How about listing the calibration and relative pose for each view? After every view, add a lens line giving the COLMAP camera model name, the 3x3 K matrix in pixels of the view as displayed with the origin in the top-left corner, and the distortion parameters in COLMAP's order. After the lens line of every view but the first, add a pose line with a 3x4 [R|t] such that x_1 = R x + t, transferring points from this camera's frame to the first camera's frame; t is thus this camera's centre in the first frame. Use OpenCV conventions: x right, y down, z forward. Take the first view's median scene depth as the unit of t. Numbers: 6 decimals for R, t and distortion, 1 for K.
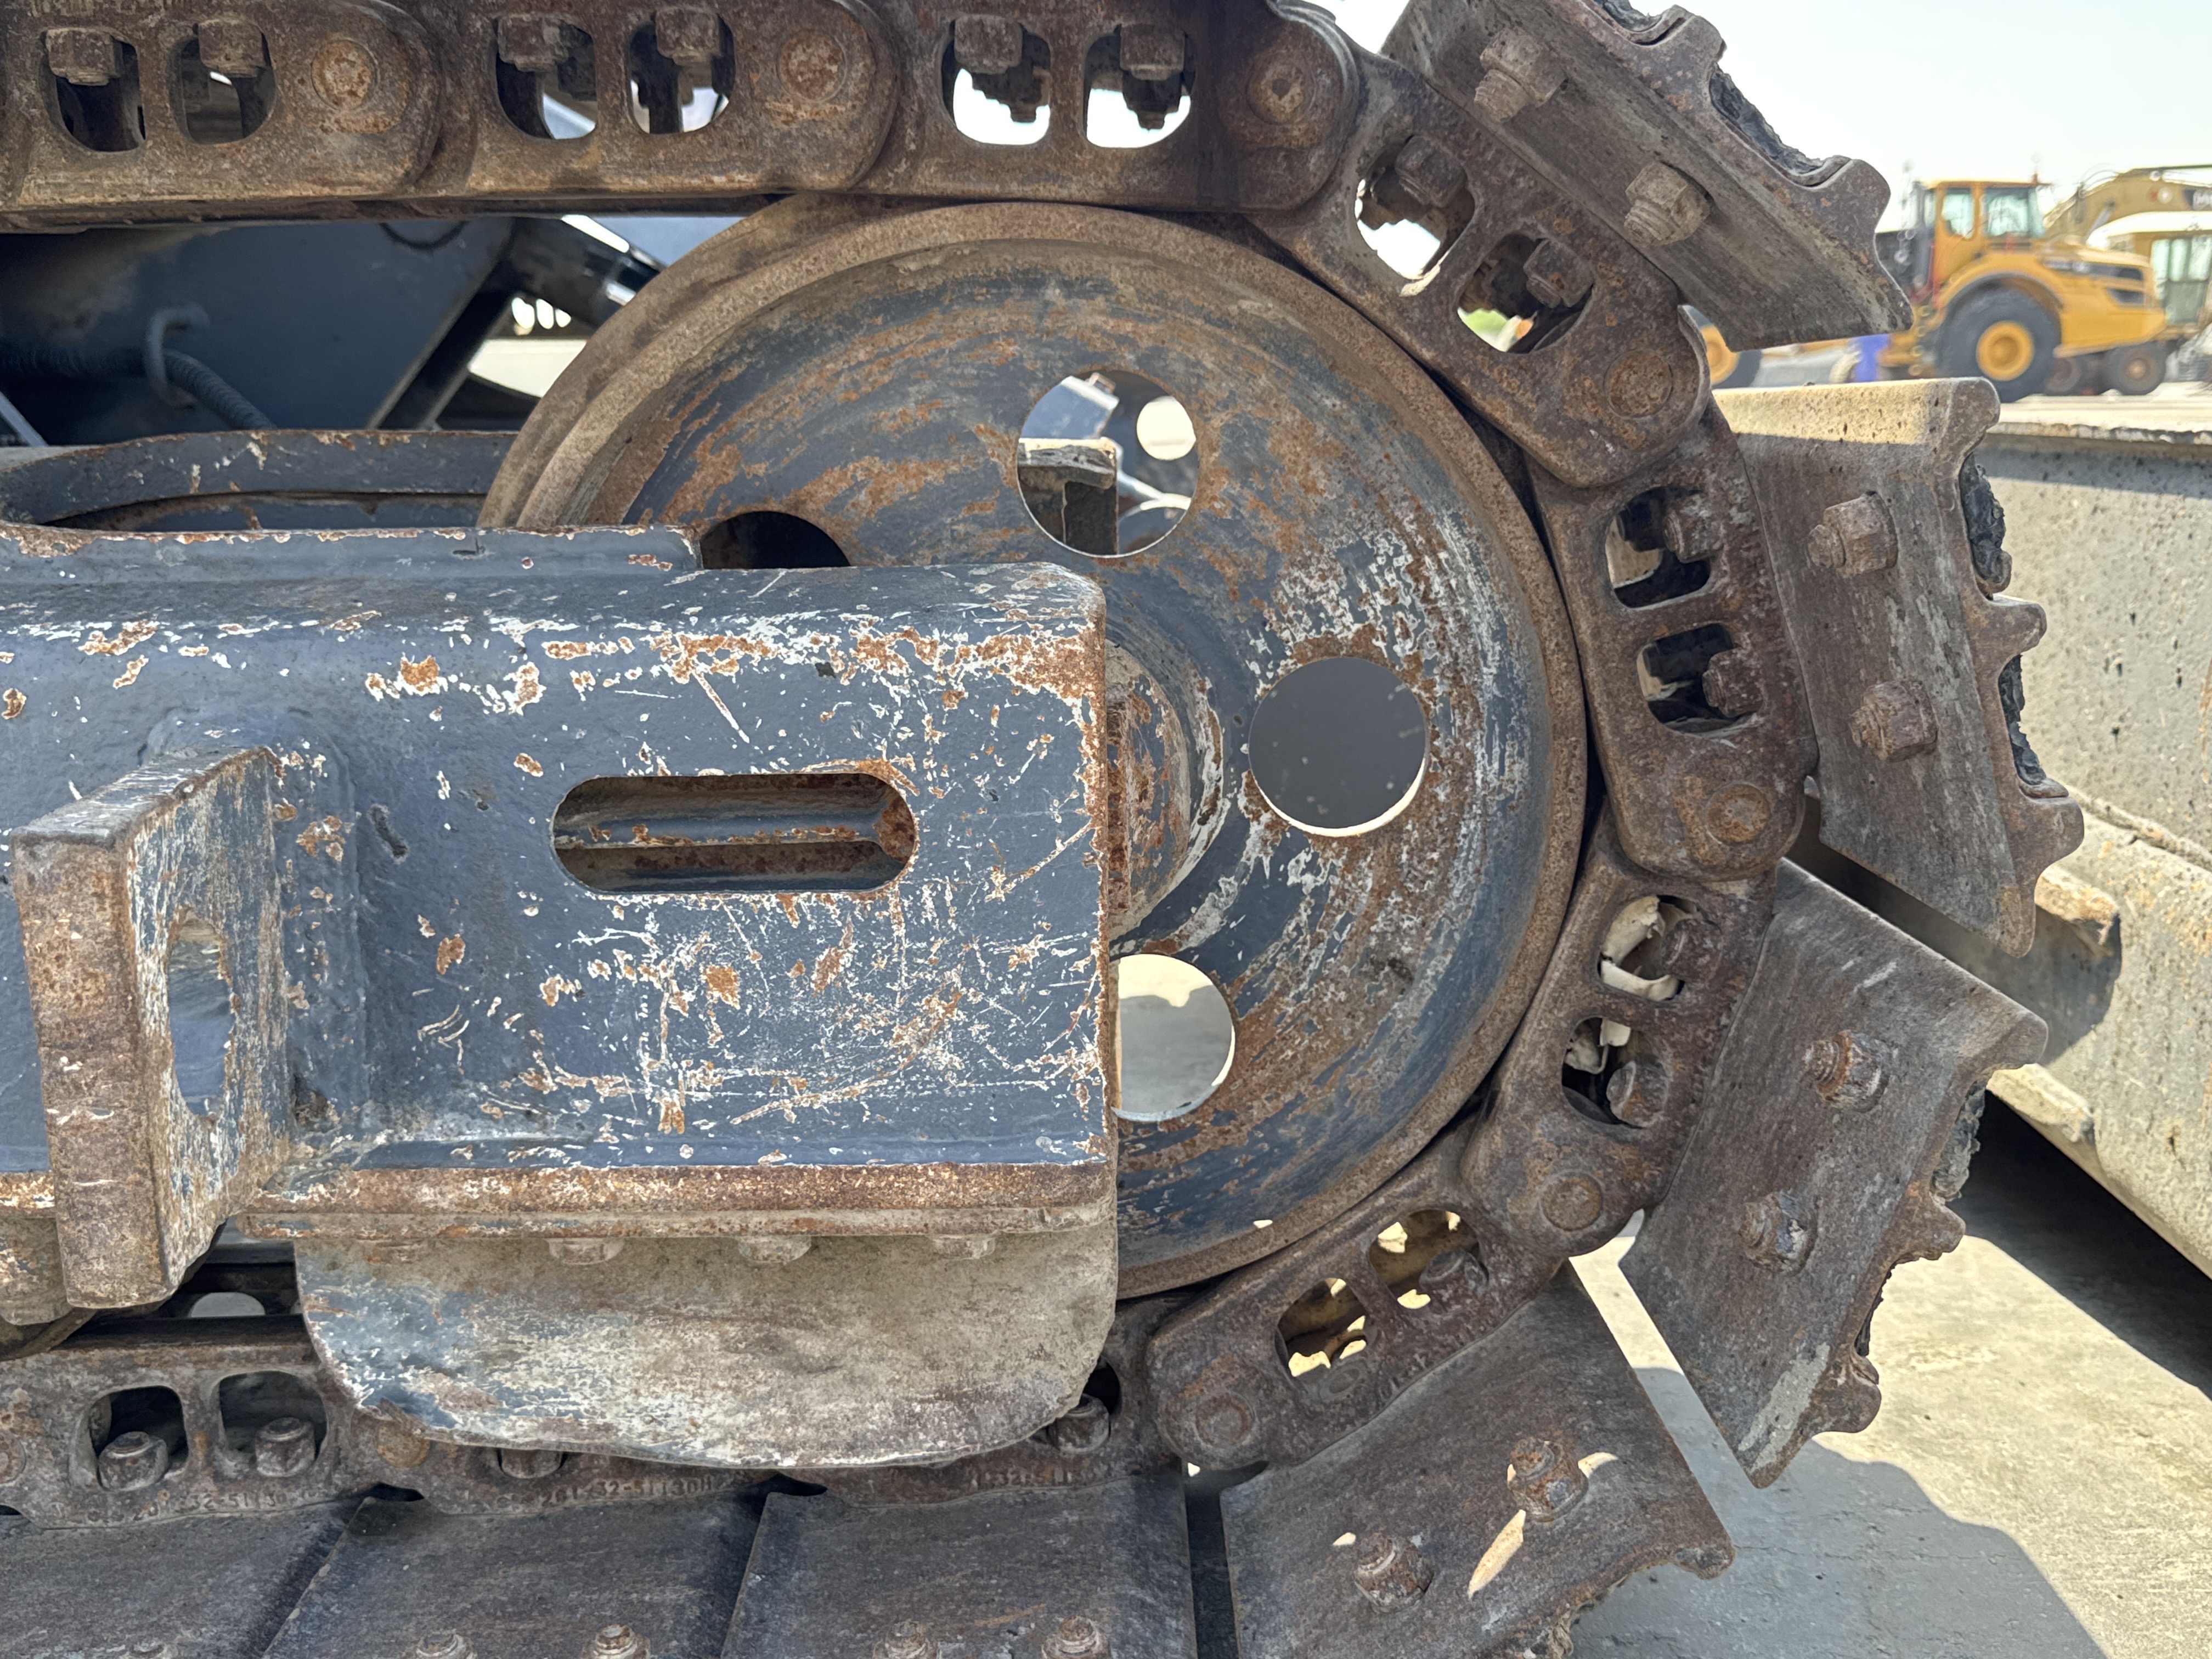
lens RADIAL K [[2112.3, 0, 1106.0], [0, 2112.3, 829.5], [0, 0, 1]] dist [0.165844, -0.331927]
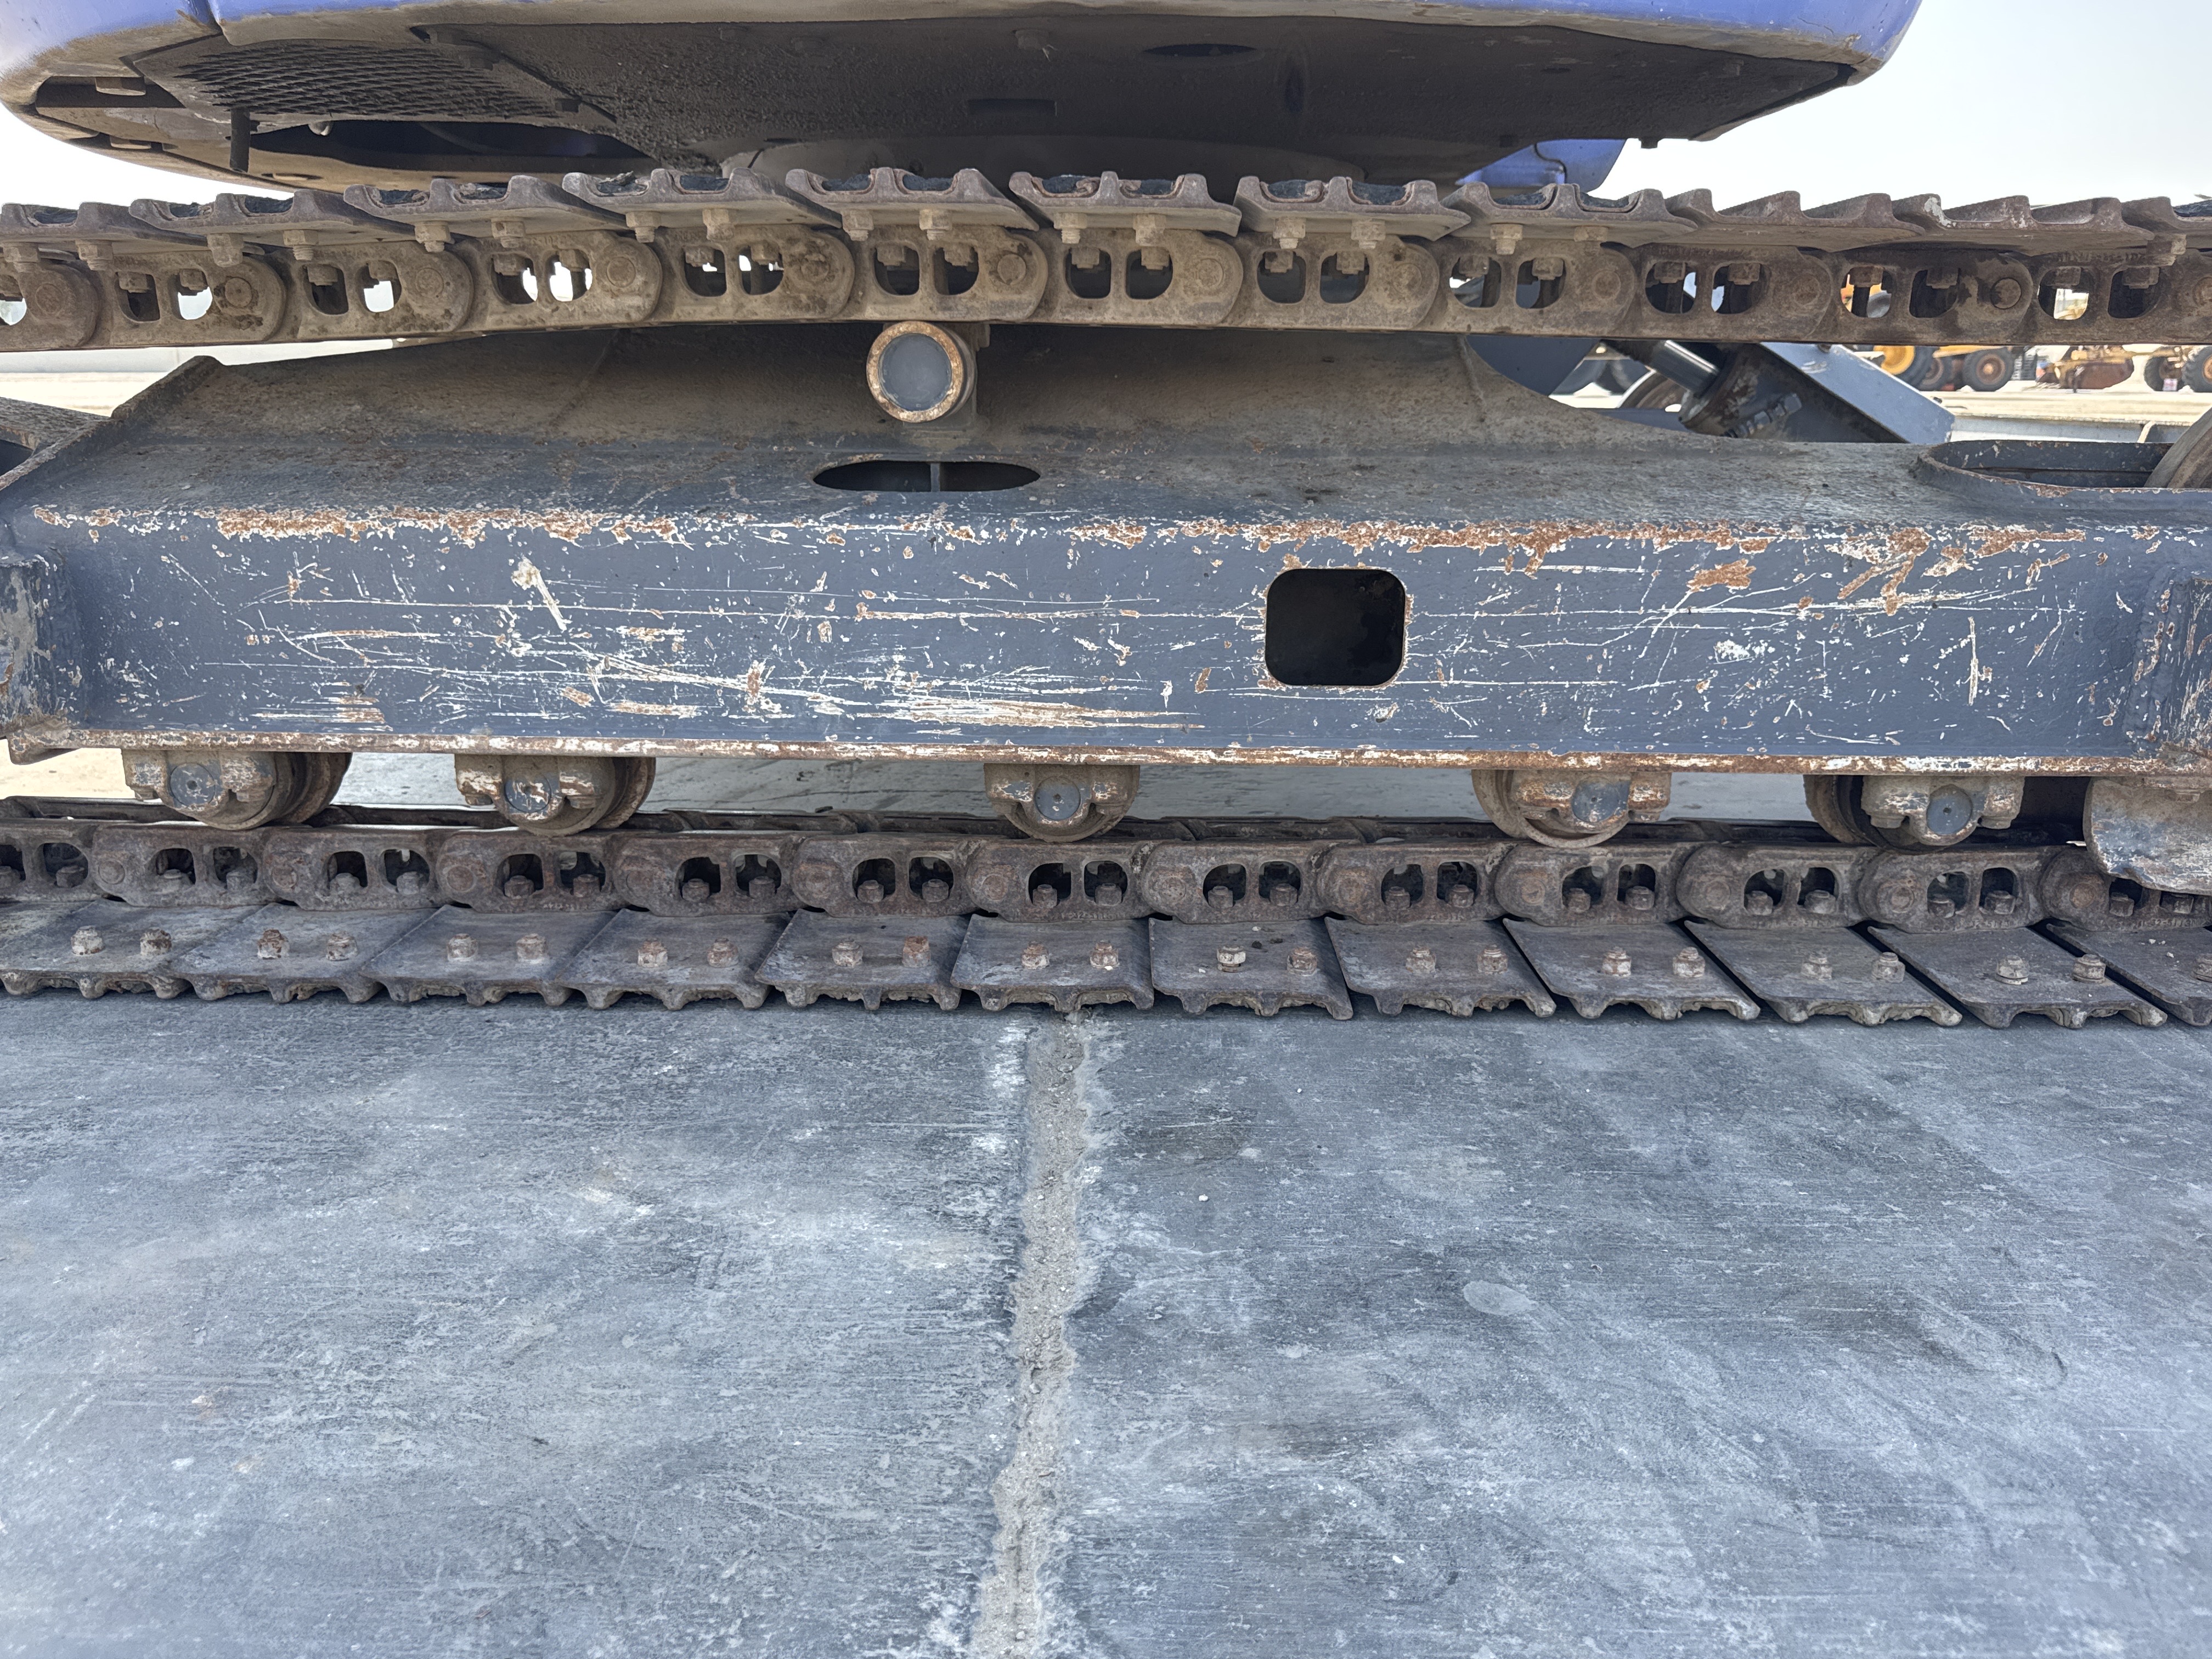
lens RADIAL K [[1655.5, 0, 1106.0], [0, 1655.5, 829.5], [0, 0, 1]] dist [0.147606, -0.266247]
pose [[0.999707, 0.022078, -0.009956, -1.414520], [-0.021382, 0.997635, 0.065331, 0.128533], [0.011375, -0.065099, 0.997814, -0.815375]]
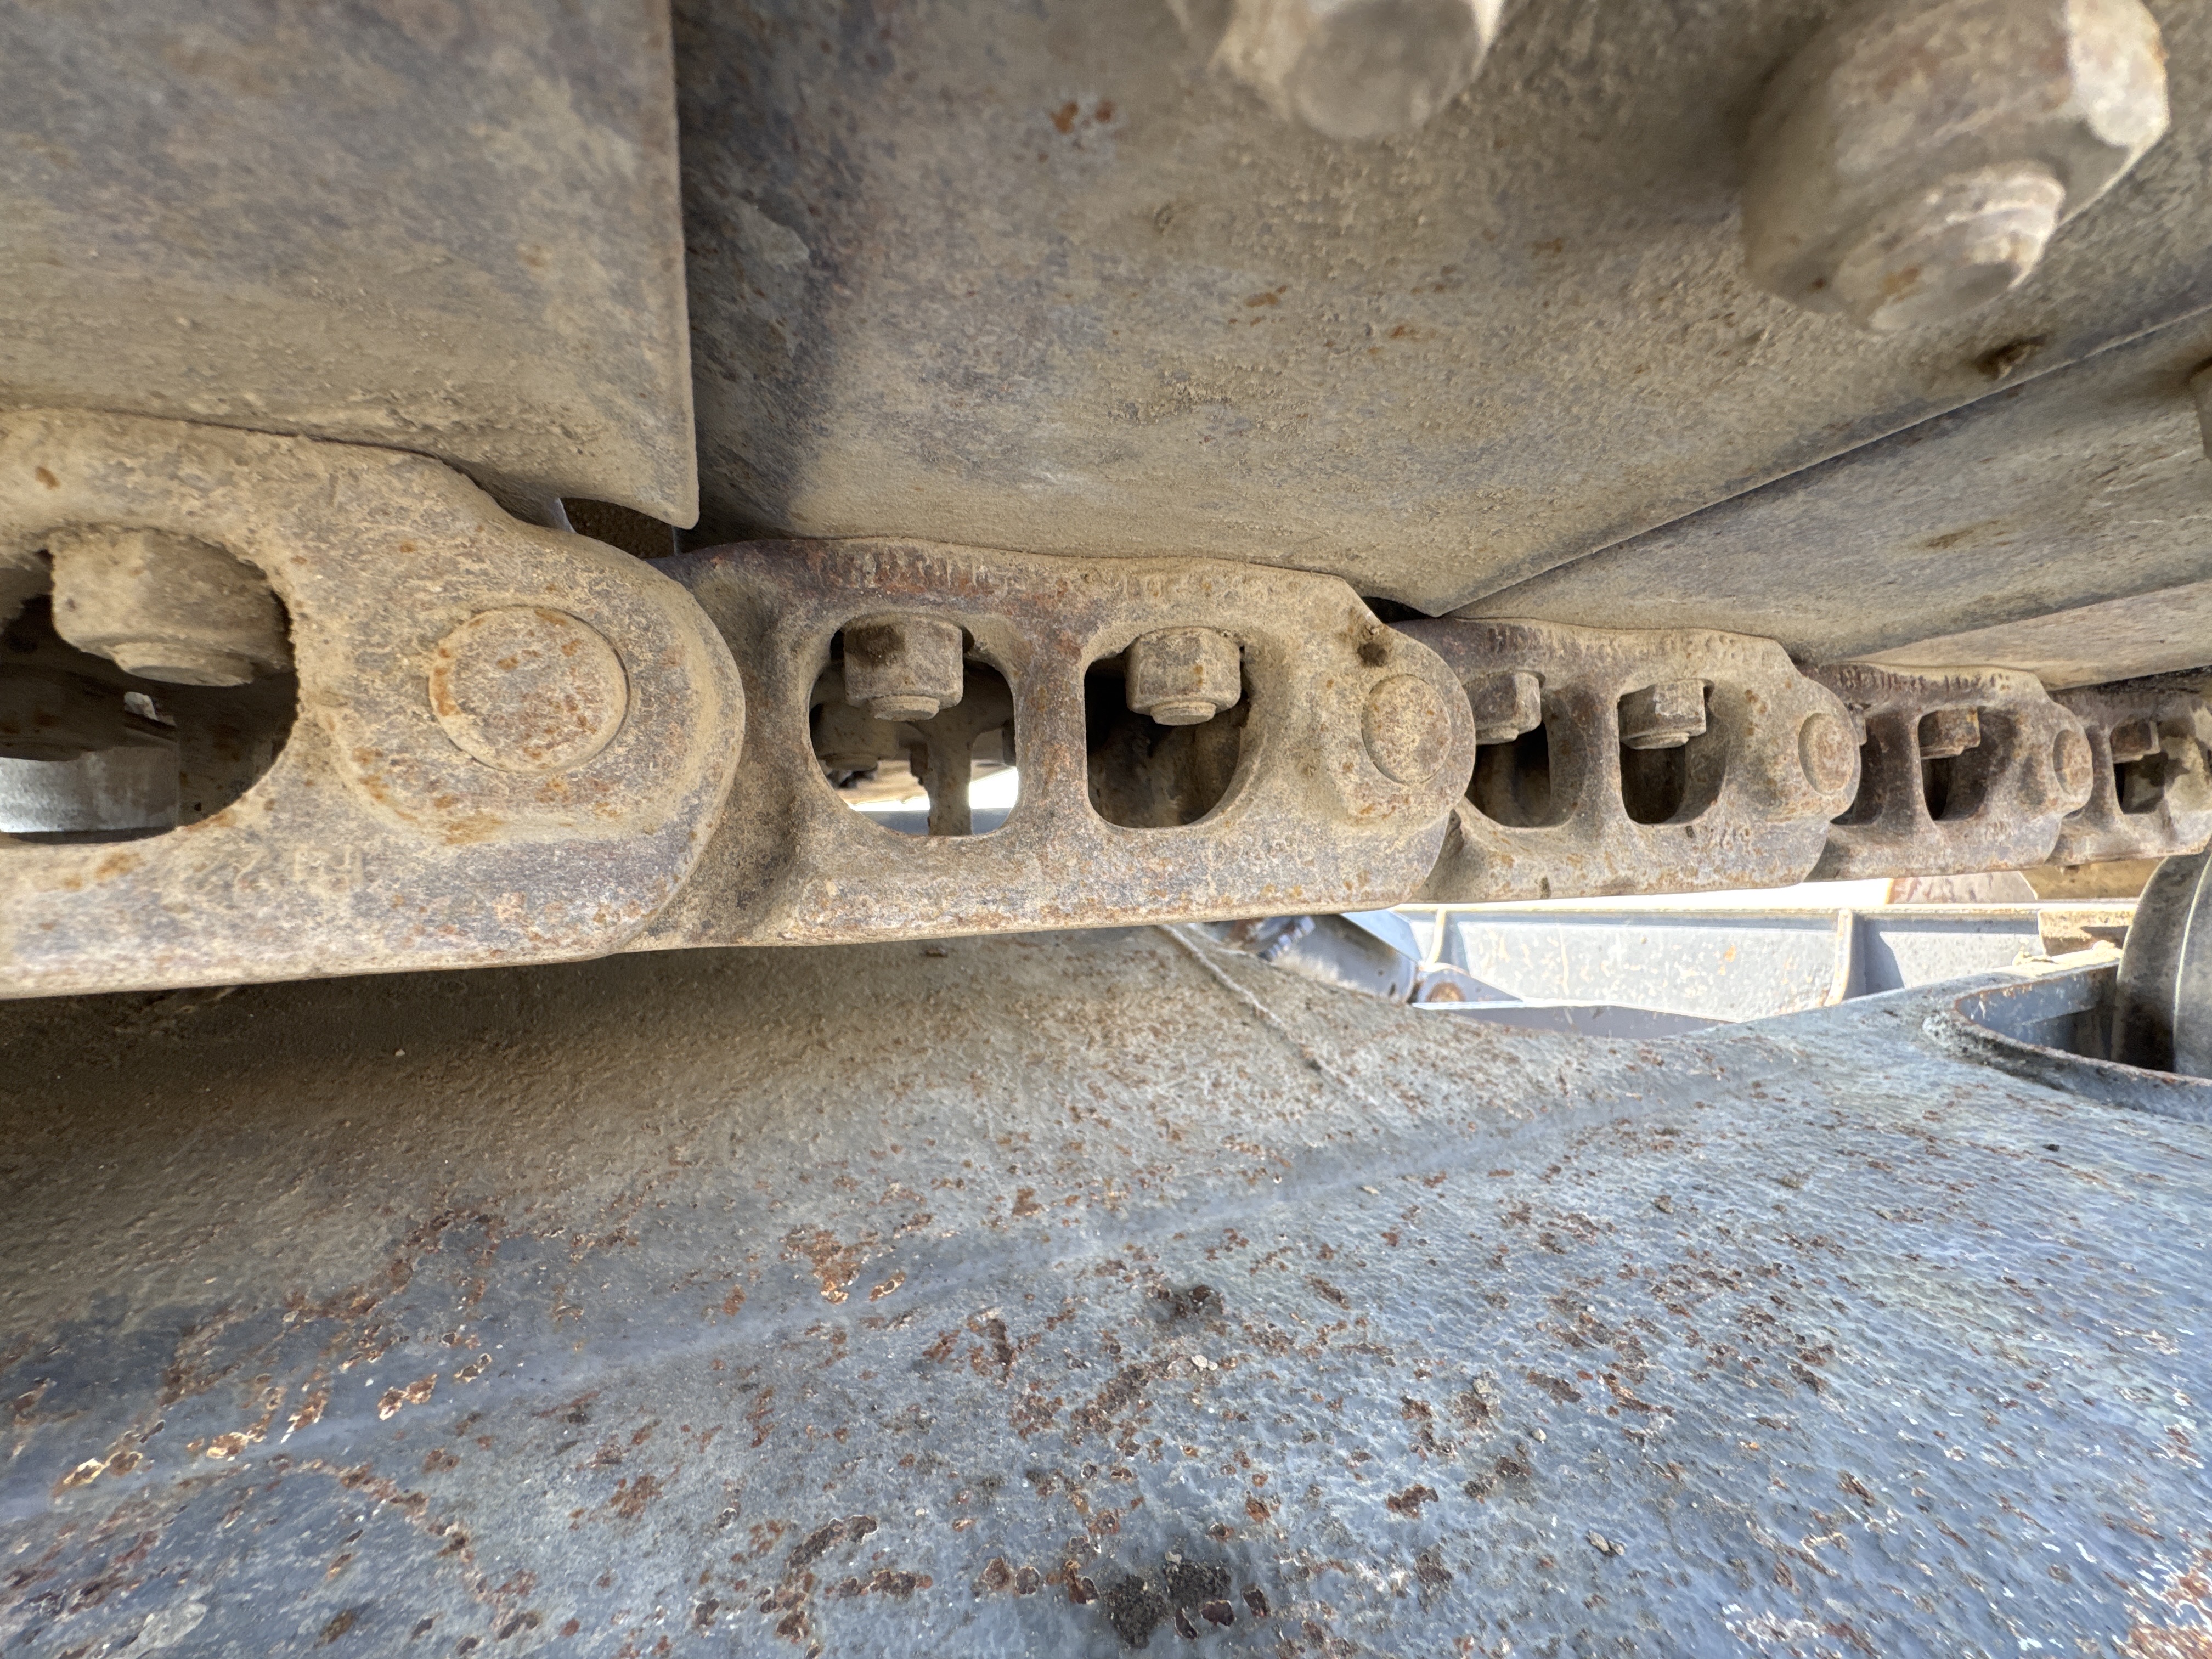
lens RADIAL K [[889.3, 0, 1106.0], [0, 889.3, 829.5], [0, 0, 1]] dist [0.000050, 0.000006]
pose [[0.901170, -0.019964, 0.433005, -1.316692], [0.135586, 0.961795, -0.237838, -0.253036], [-0.411714, 0.273042, 0.869448, 0.761945]]
